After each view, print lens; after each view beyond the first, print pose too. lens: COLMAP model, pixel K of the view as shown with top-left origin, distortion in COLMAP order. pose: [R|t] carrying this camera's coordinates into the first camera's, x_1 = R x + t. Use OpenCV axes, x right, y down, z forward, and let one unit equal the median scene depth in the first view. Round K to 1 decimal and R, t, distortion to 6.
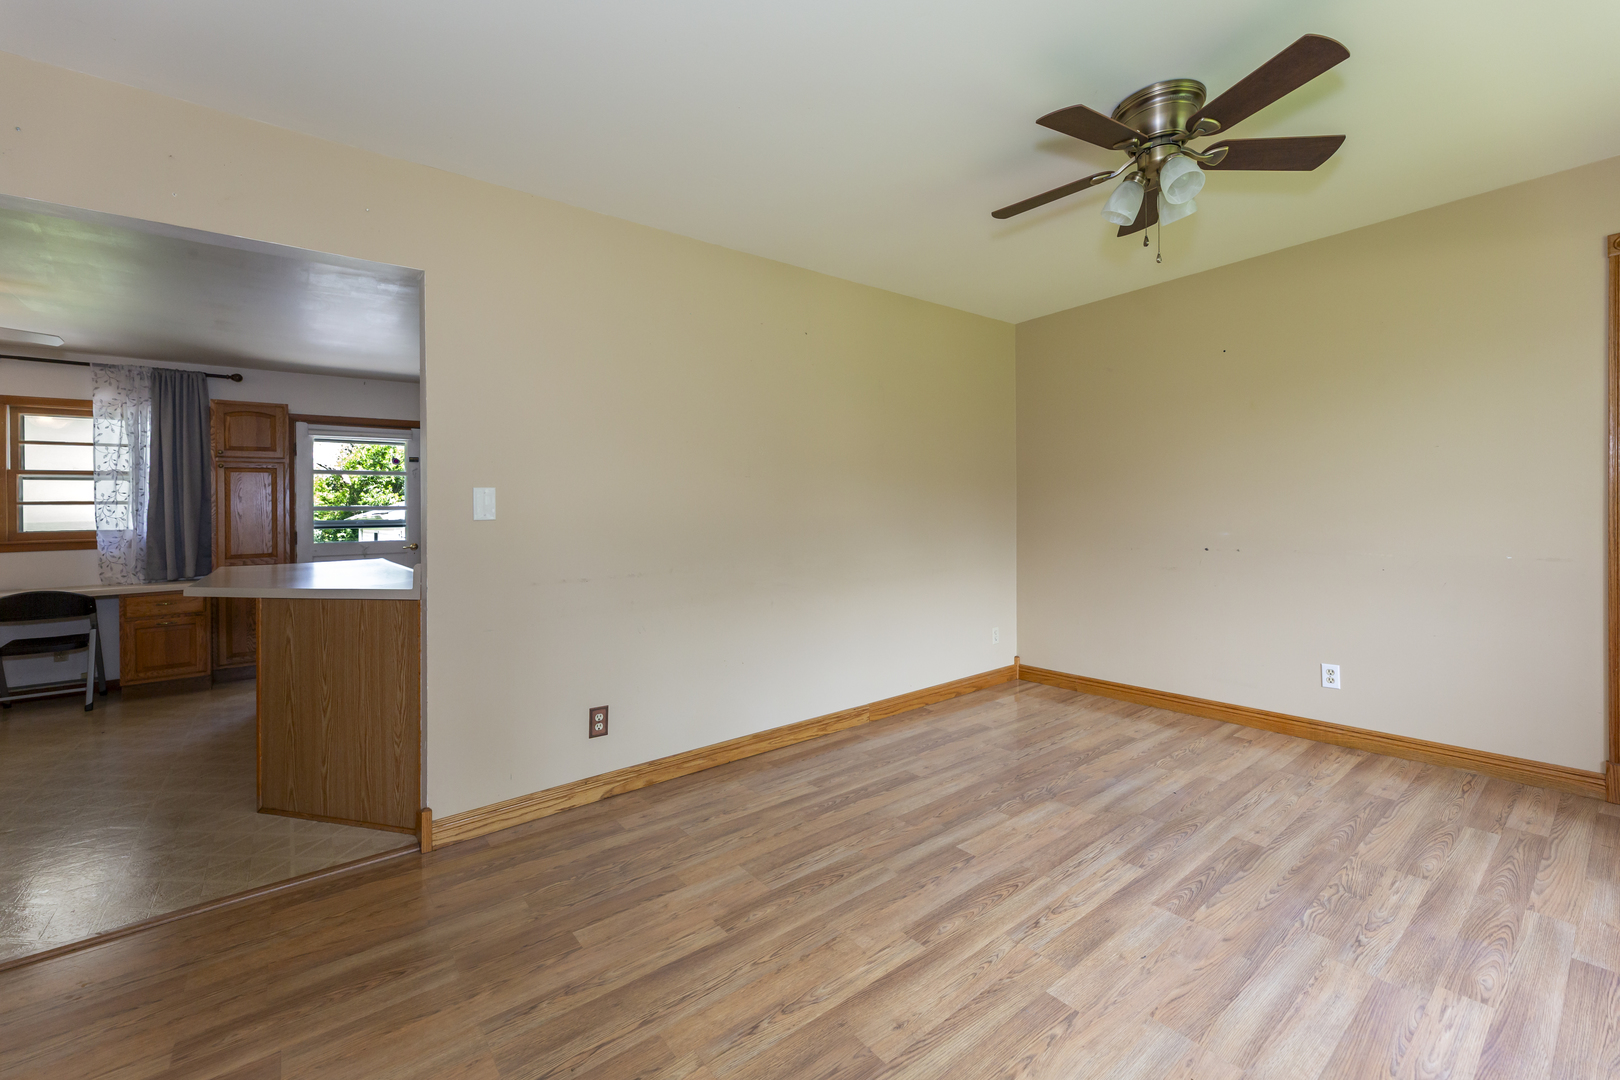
lens RADIAL K [[669.3, 0, 812.0], [0, 669.3, 518.3], [0, 0, 1]] dist [0.001850, -0.000888]
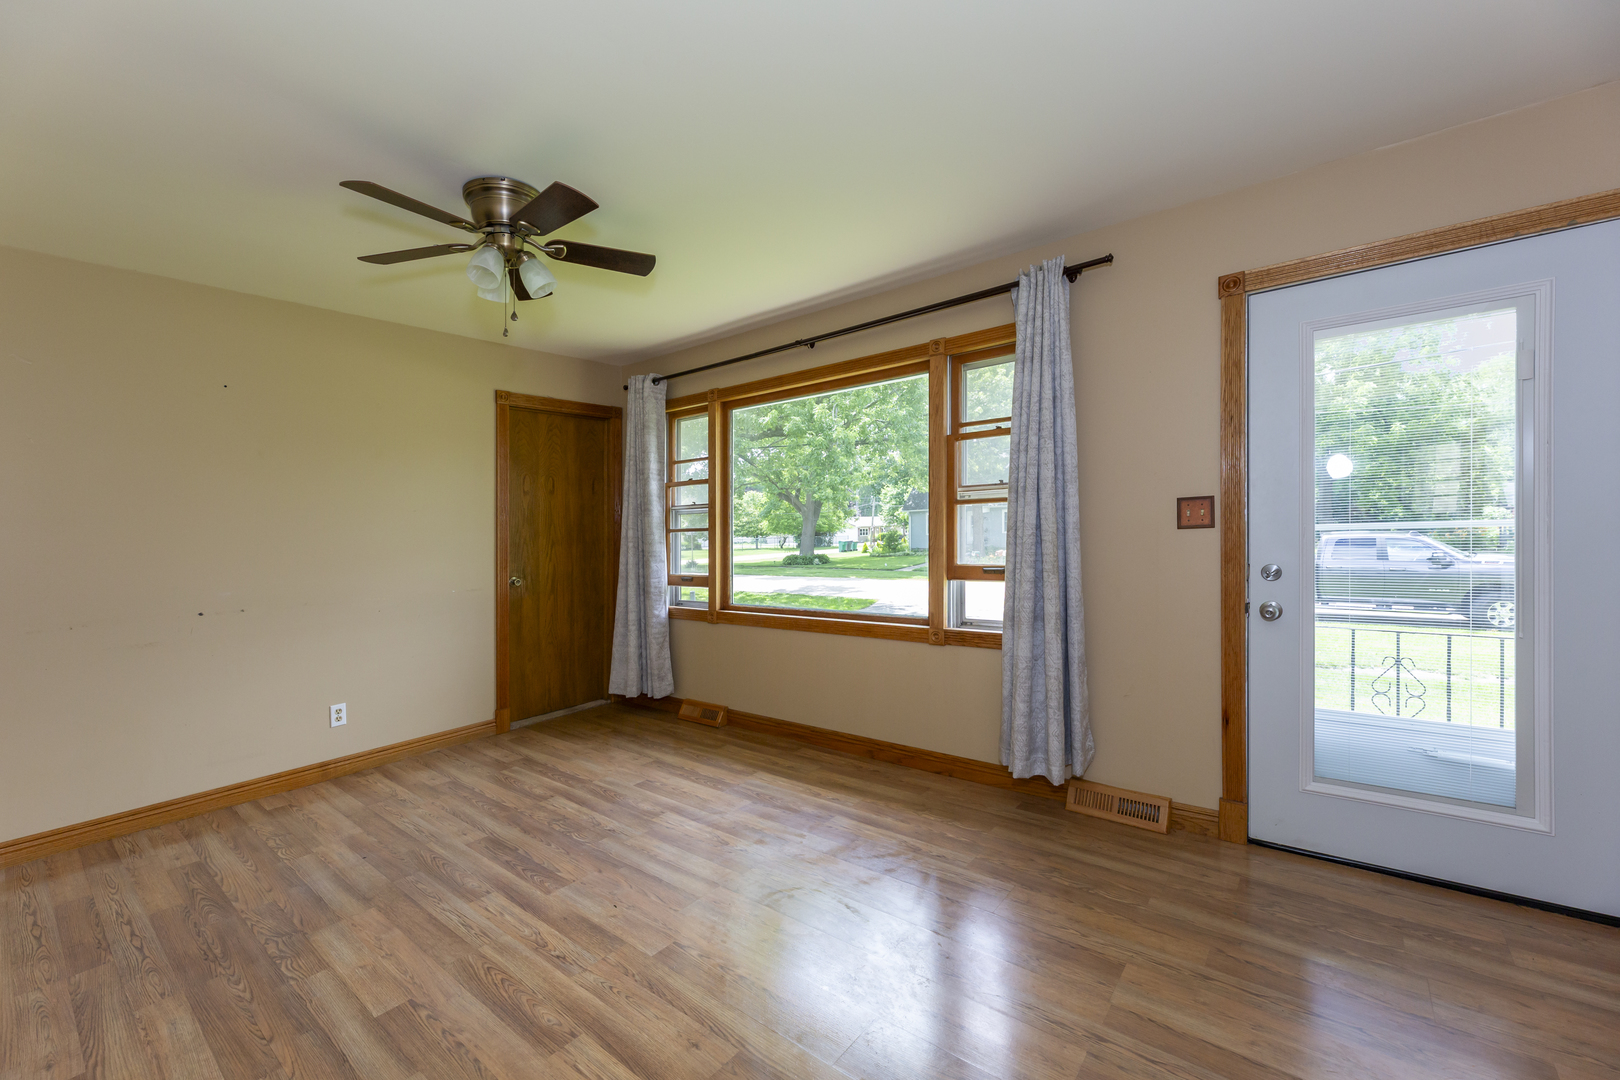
lens RADIAL K [[669.3, 0, 777.4], [0, 669.3, 567.7], [0, 0, 1]] dist [0.001850, -0.000888]
pose [[-0.197689, -0.029462, 0.979822, -0.678827], [0.050923, 0.997890, 0.040279, -0.019846], [-0.978941, 0.057859, -0.195772, 0.778077]]
